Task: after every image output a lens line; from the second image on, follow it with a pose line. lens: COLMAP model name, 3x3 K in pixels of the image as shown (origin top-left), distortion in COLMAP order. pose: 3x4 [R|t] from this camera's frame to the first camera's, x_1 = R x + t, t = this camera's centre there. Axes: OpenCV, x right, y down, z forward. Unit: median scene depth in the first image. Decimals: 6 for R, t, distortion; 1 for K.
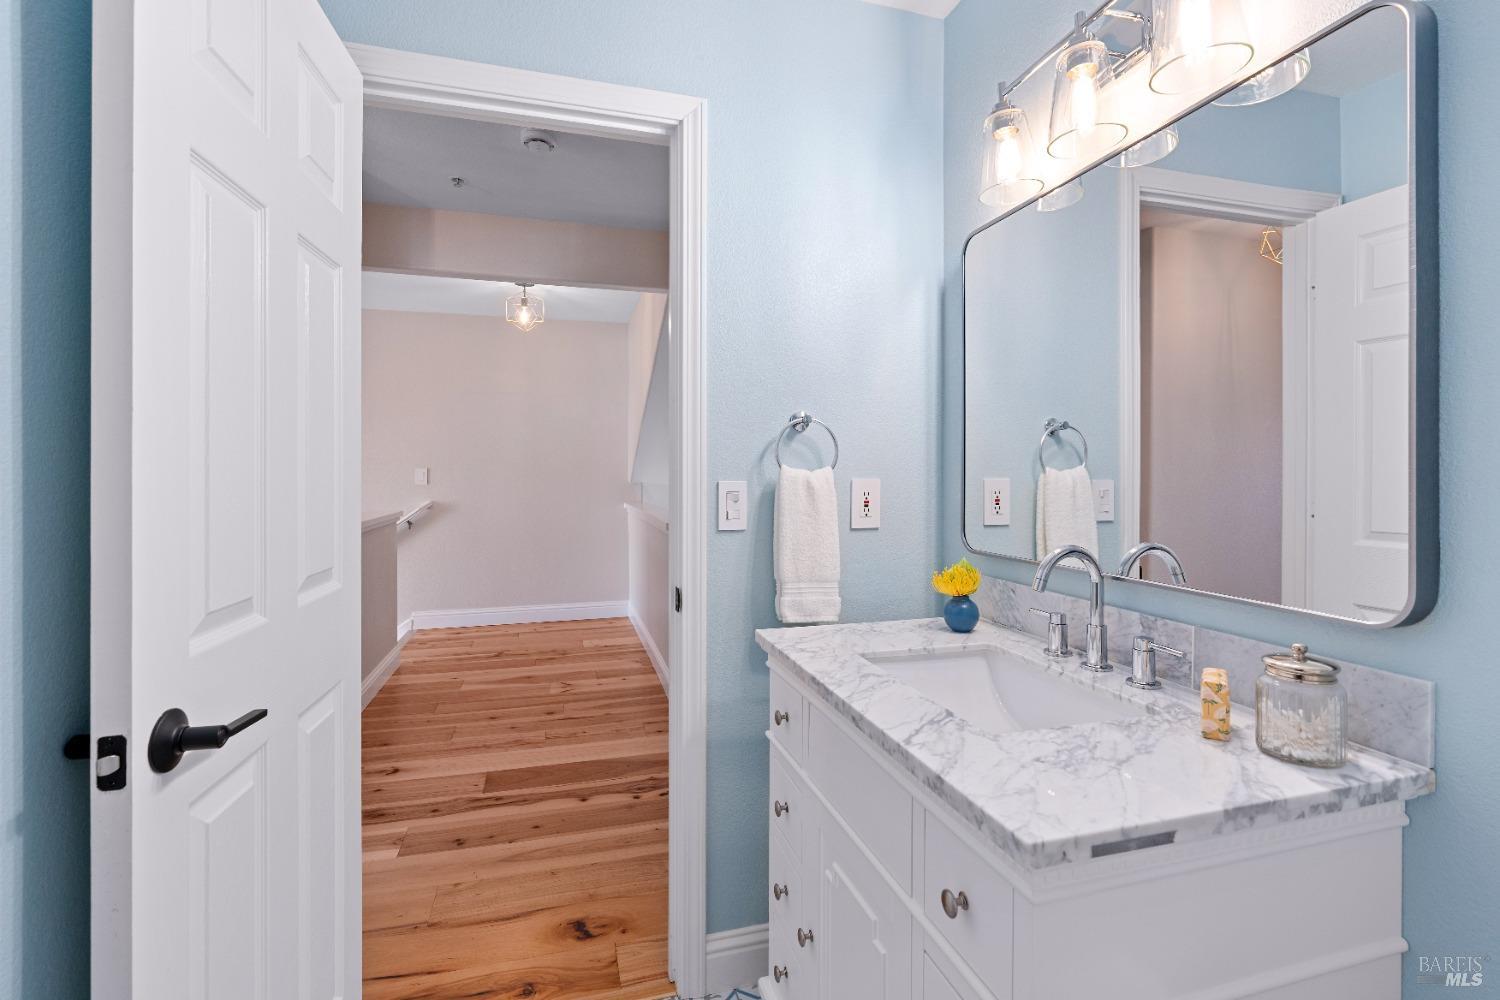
lens RADIAL K [[698.7, 0, 753.5], [0, 698.7, 468.9], [0, 0, 1]] dist [0.001874, 0.000121]
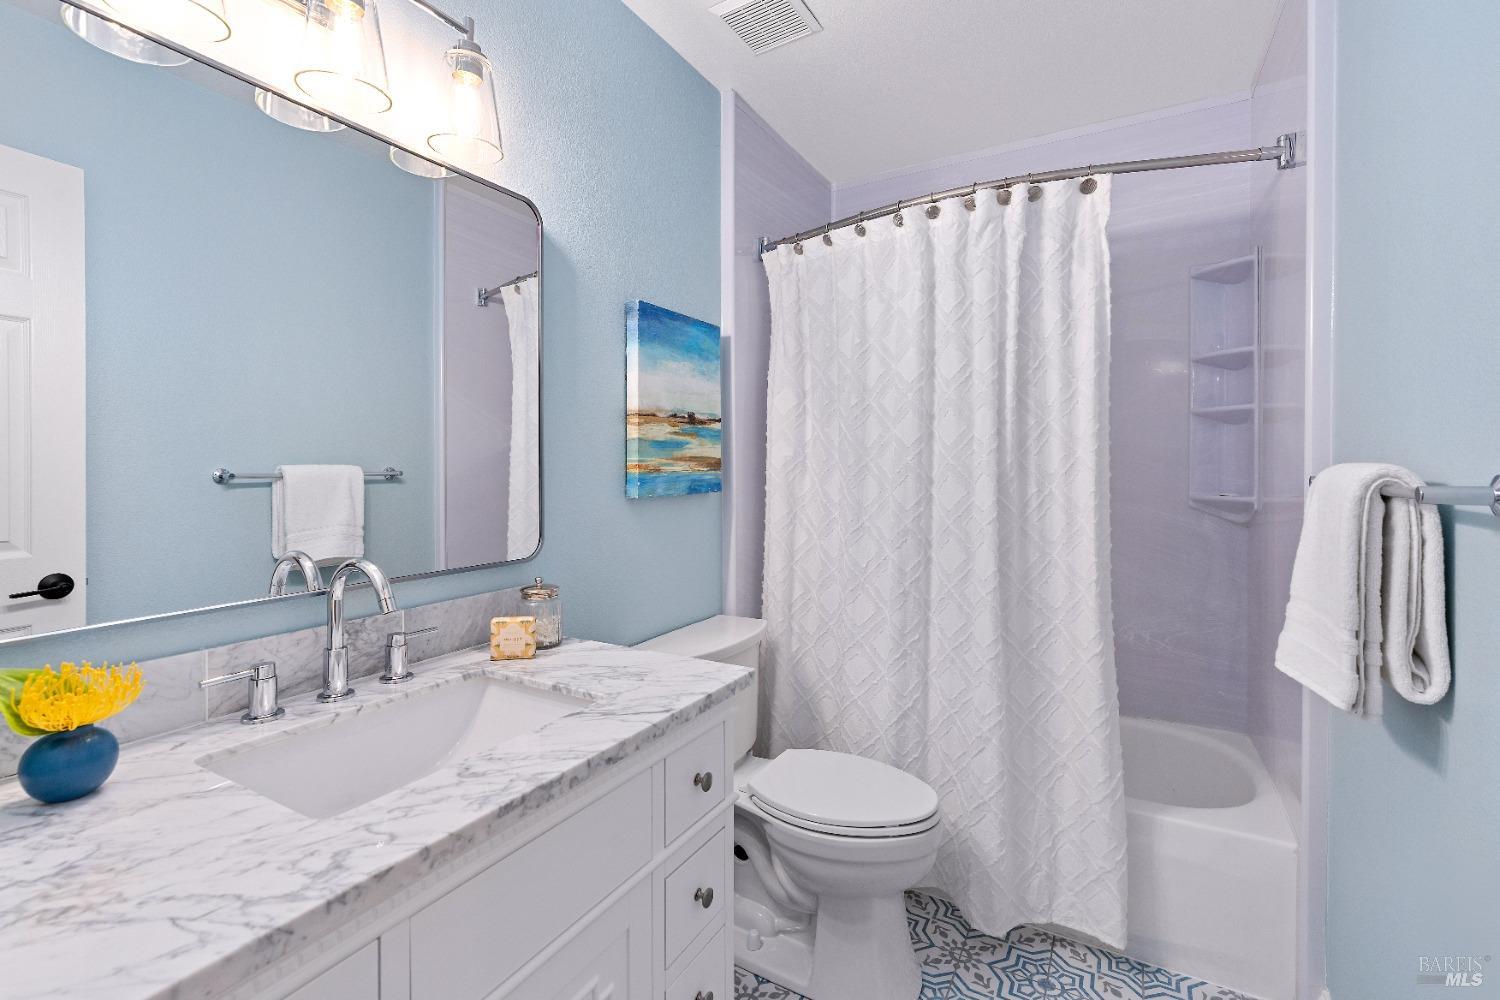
lens RADIAL K [[698.7, 0, 753.5], [0, 698.7, 468.9], [0, 0, 1]] dist [0.001874, 0.000121]
pose [[-0.708632, -0.004025, 0.705567, -0.703104], [-0.001714, 0.999991, 0.003984, -0.008719], [-0.705576, 0.001614, -0.708632, 1.760440]]
